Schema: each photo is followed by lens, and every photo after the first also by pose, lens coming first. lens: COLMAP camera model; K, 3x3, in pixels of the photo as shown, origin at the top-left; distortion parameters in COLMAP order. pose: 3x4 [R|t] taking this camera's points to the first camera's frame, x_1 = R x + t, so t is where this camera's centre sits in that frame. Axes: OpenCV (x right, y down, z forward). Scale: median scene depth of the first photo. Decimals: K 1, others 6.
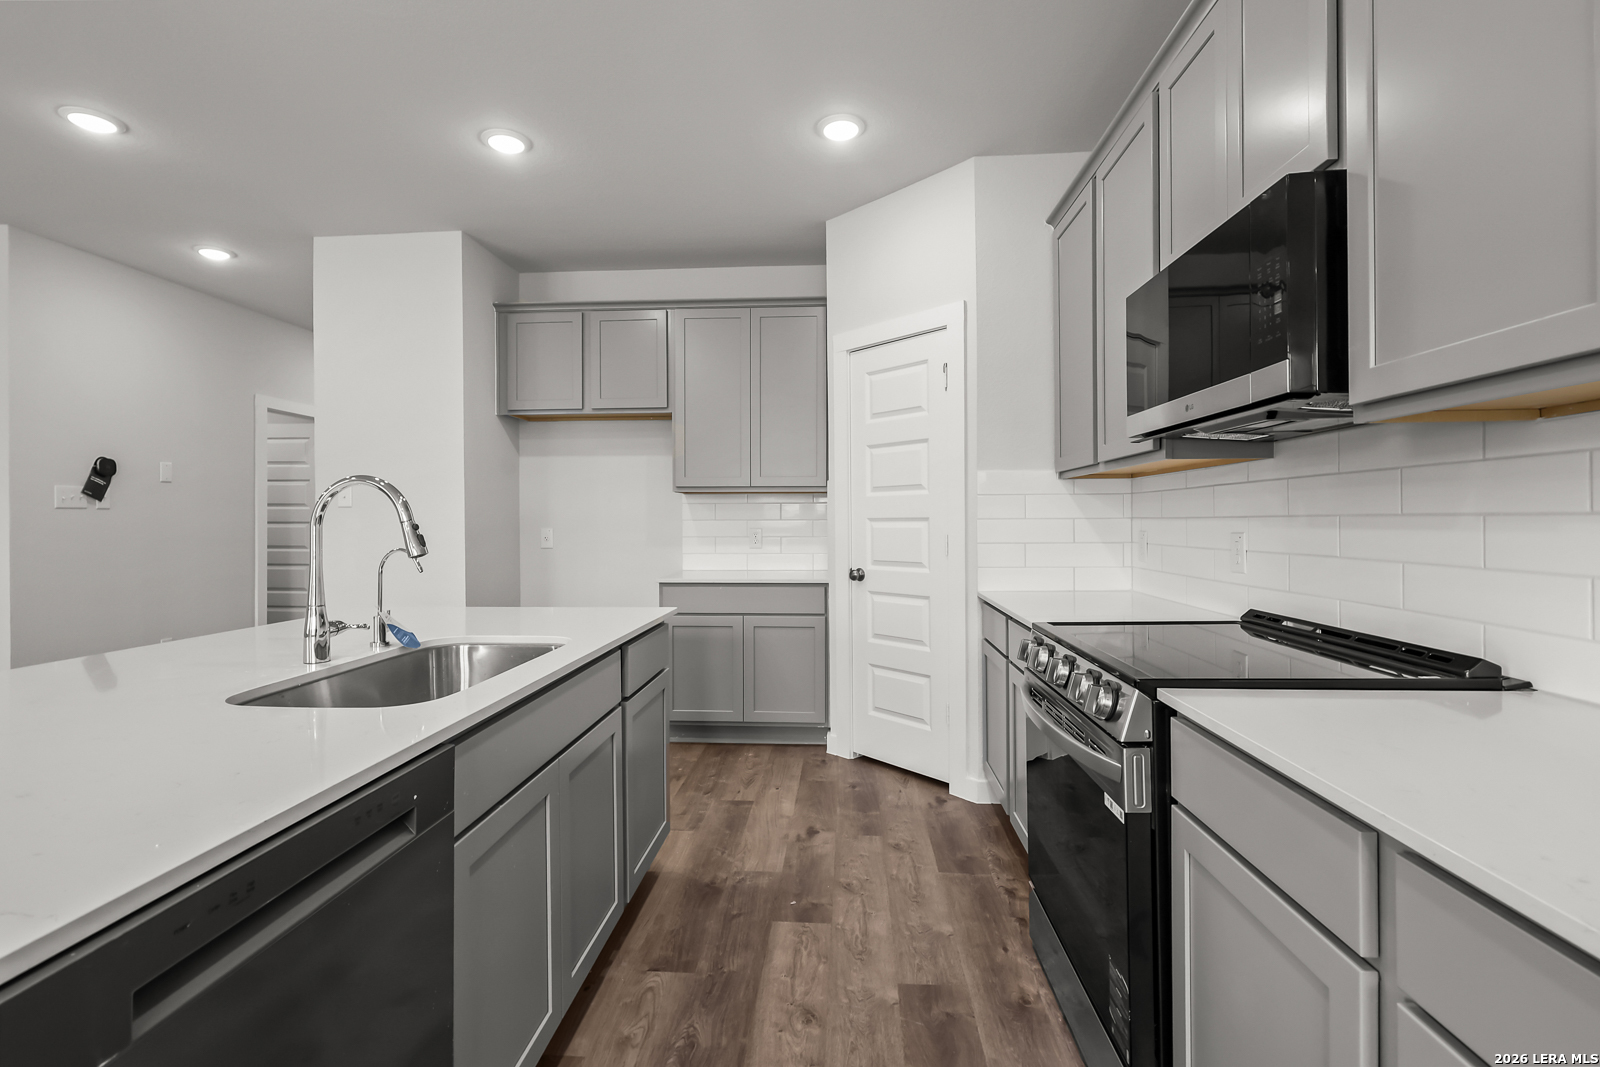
lens RADIAL K [[737.0, 0, 797.2], [0, 737.0, 525.0], [0, 0, 1]] dist [-0.005234, -0.000462]
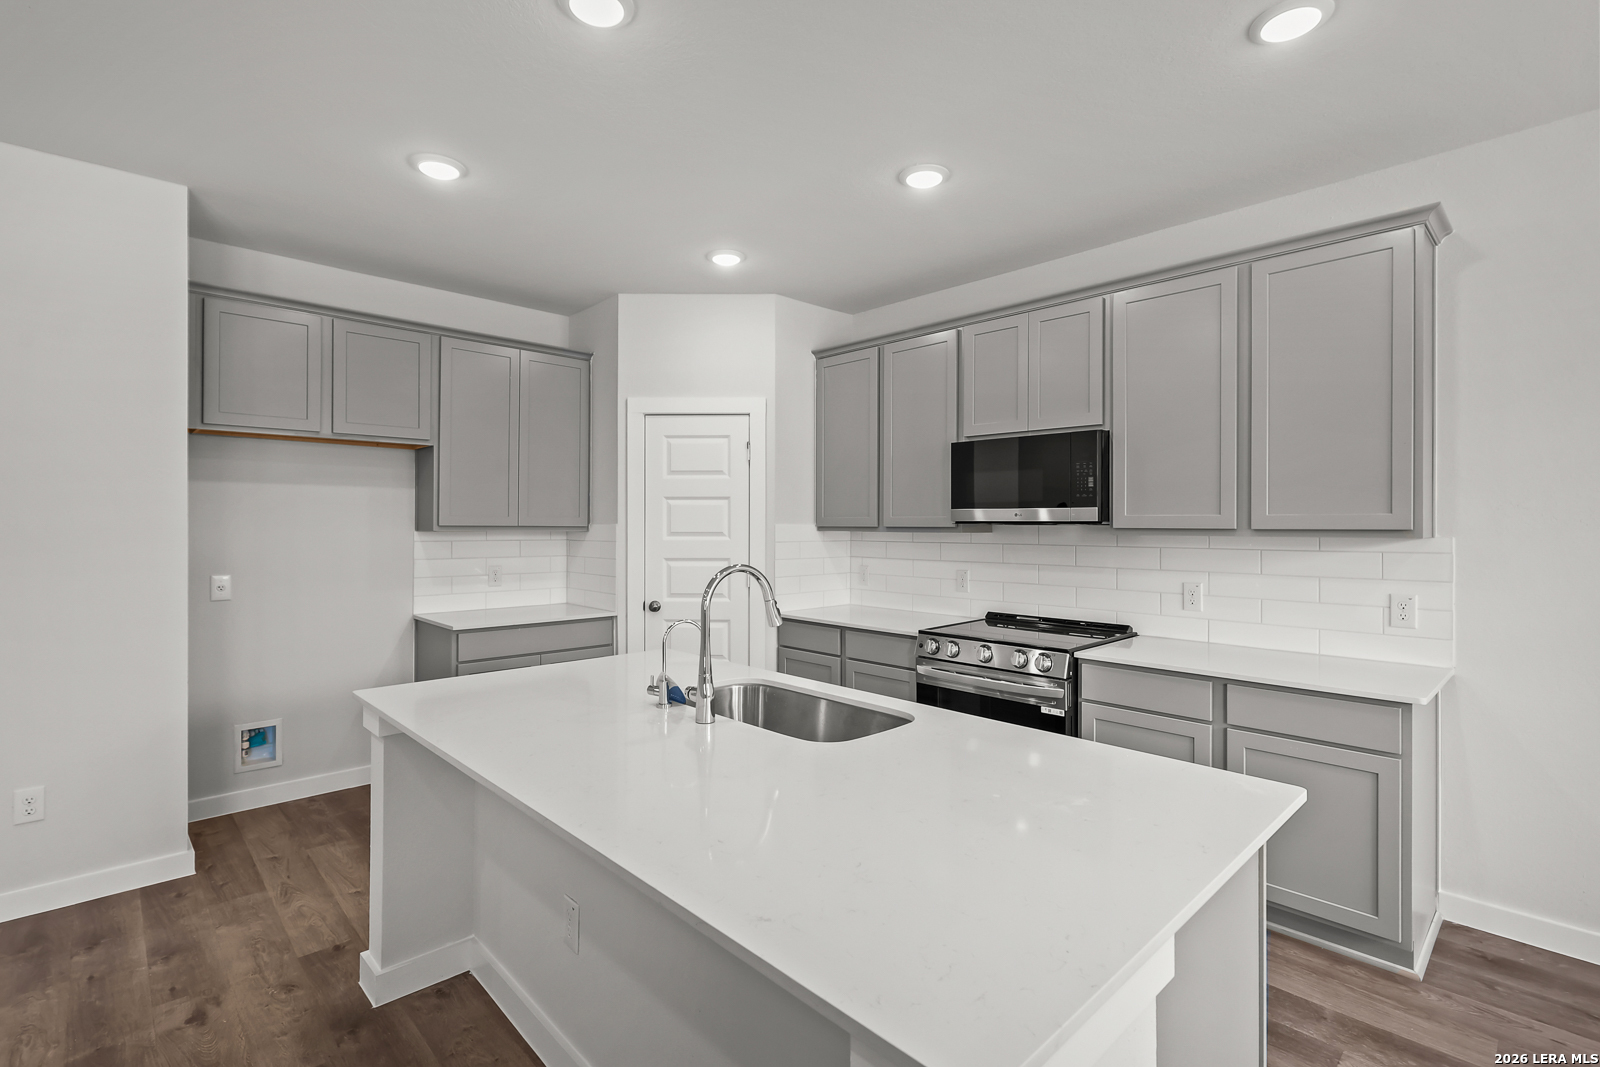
lens RADIAL K [[737.0, 0, 807.3], [0, 737.0, 530.0], [0, 0, 1]] dist [-0.005234, -0.000462]
pose [[0.673594, 0.002522, 0.739098, -0.666477], [-0.001392, 0.999997, -0.002144, -0.055913], [-0.739101, 0.000415, 0.673595, 0.032954]]
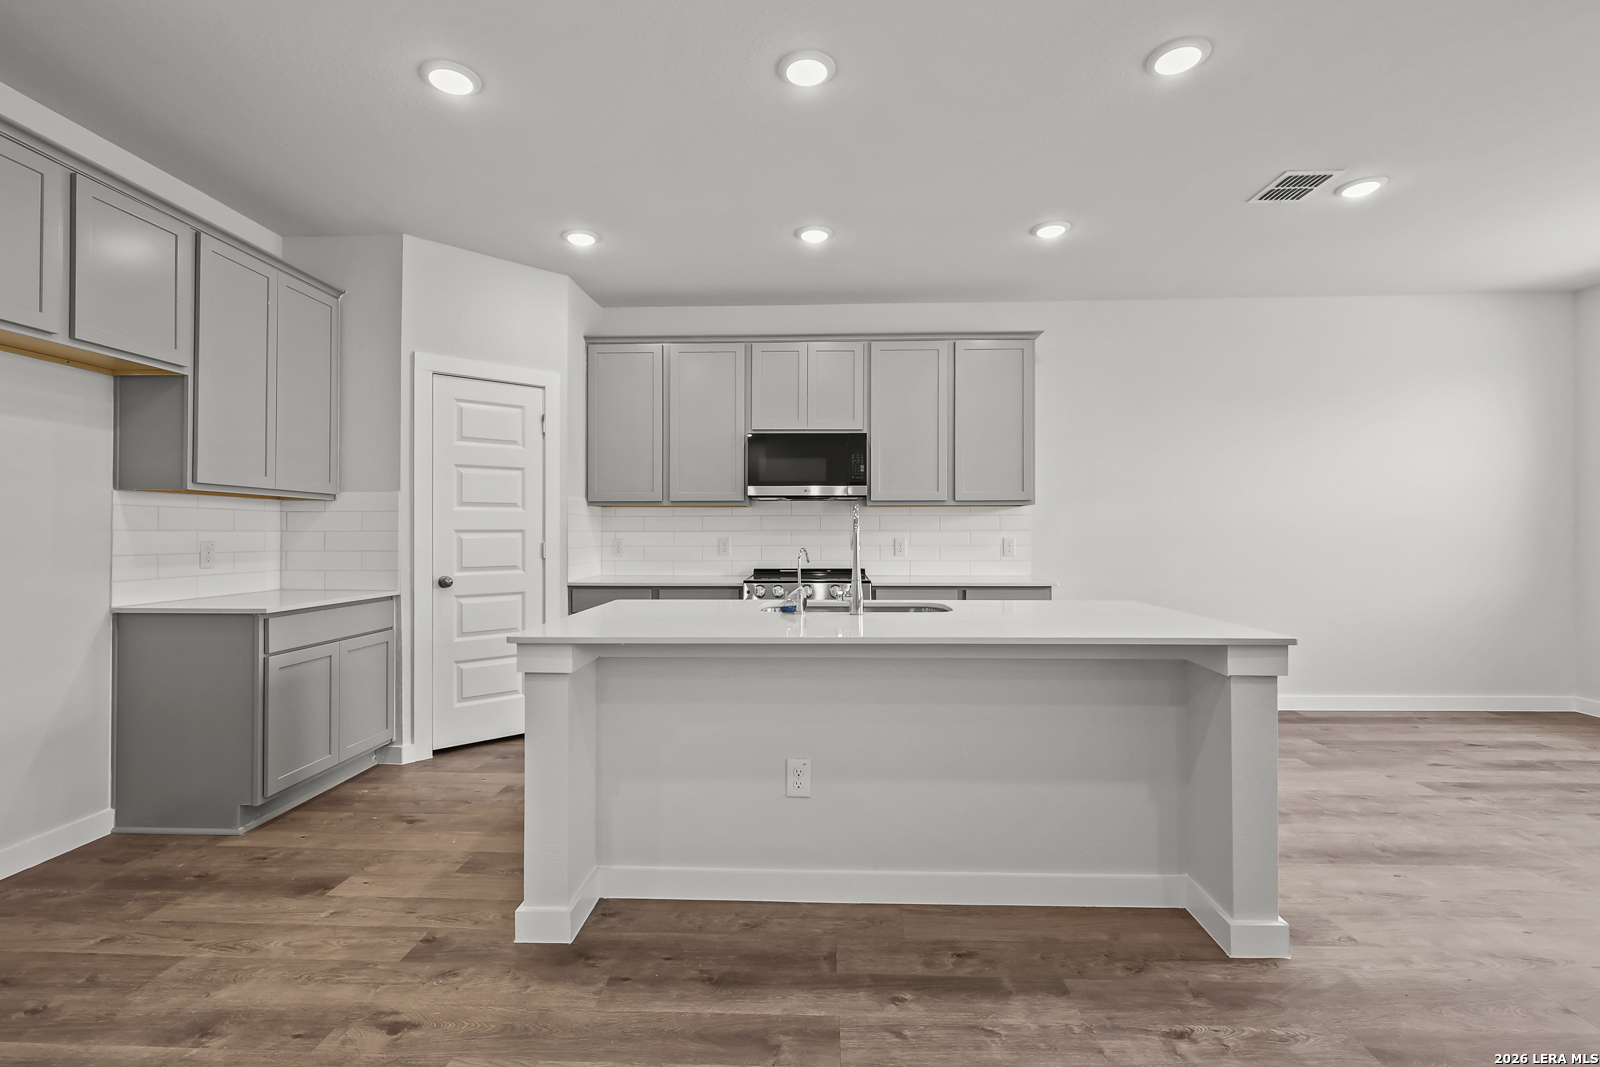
lens RADIAL K [[737.0, 0, 797.9], [0, 737.0, 529.4], [0, 0, 1]] dist [-0.005234, -0.000462]
pose [[-0.029756, 0.011208, 0.999494, -1.089926], [0.008511, 0.999904, -0.010960, 0.006896], [-0.999521, 0.008181, -0.029849, 0.552168]]
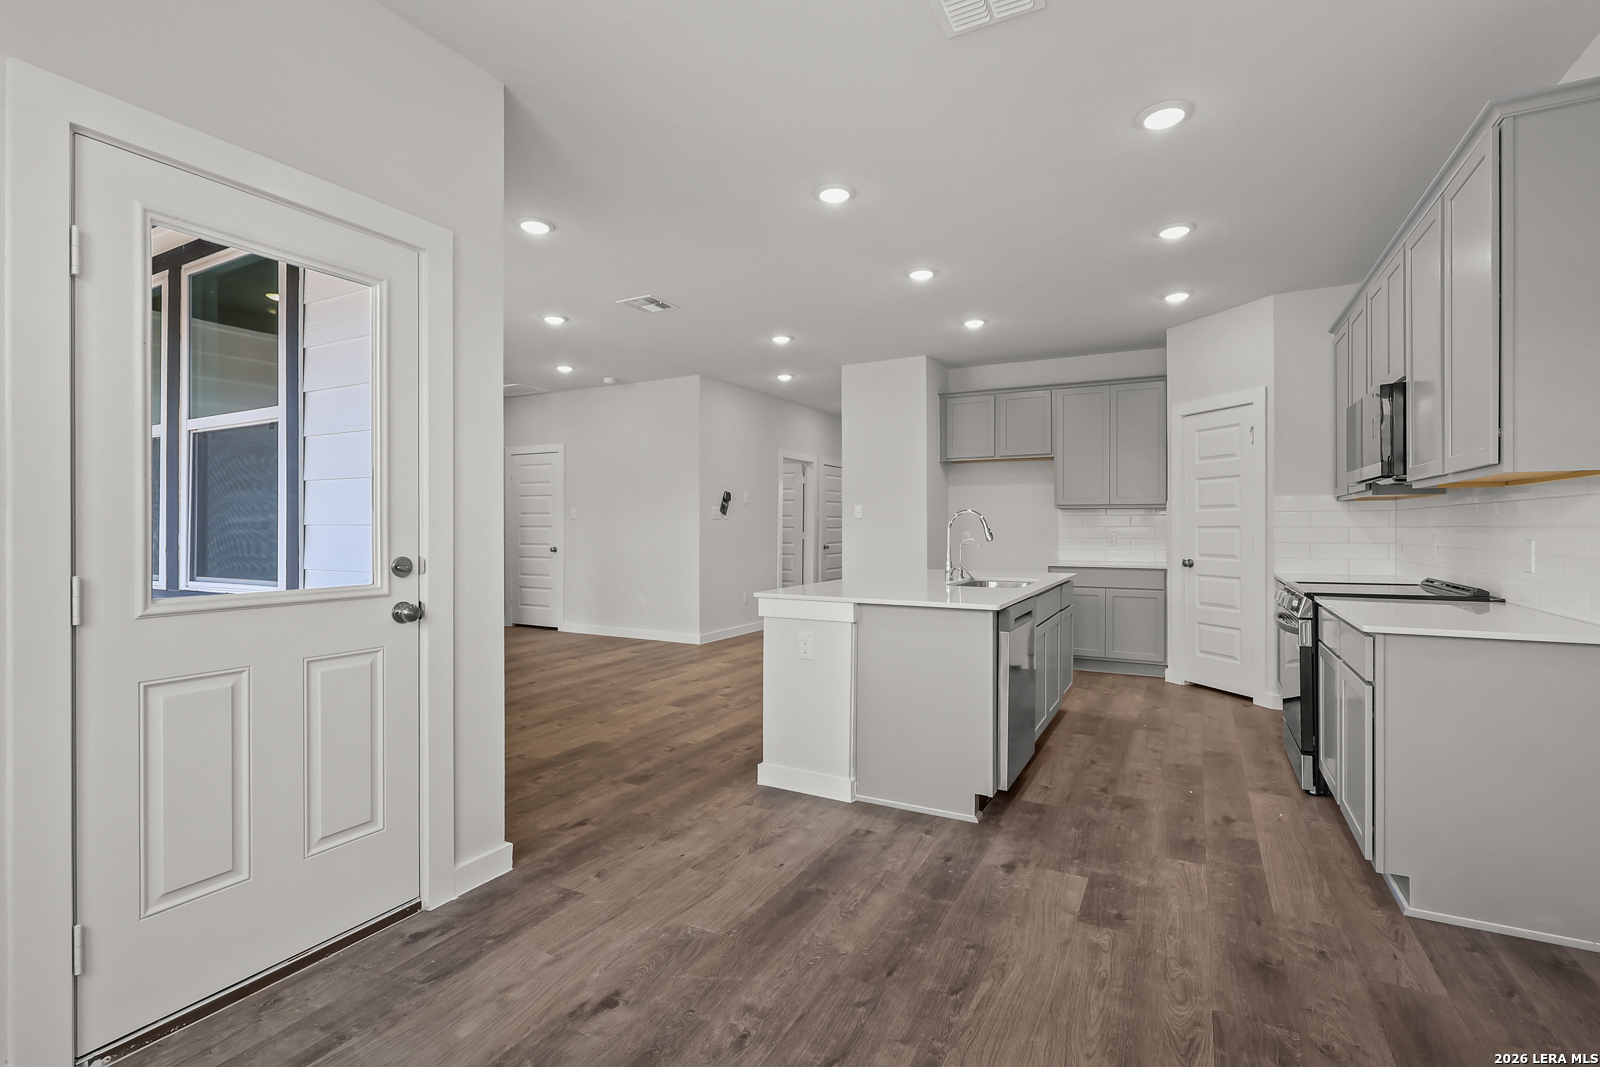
lens RADIAL K [[737.0, 0, 790.6], [0, 737.0, 531.0], [0, 0, 1]] dist [-0.005234, -0.000462]
pose [[0.908117, 0.005621, -0.418678, -0.030319], [-0.005172, 0.999984, 0.002205, 0.002344], [0.418684, 0.000163, 0.908132, -0.772955]]
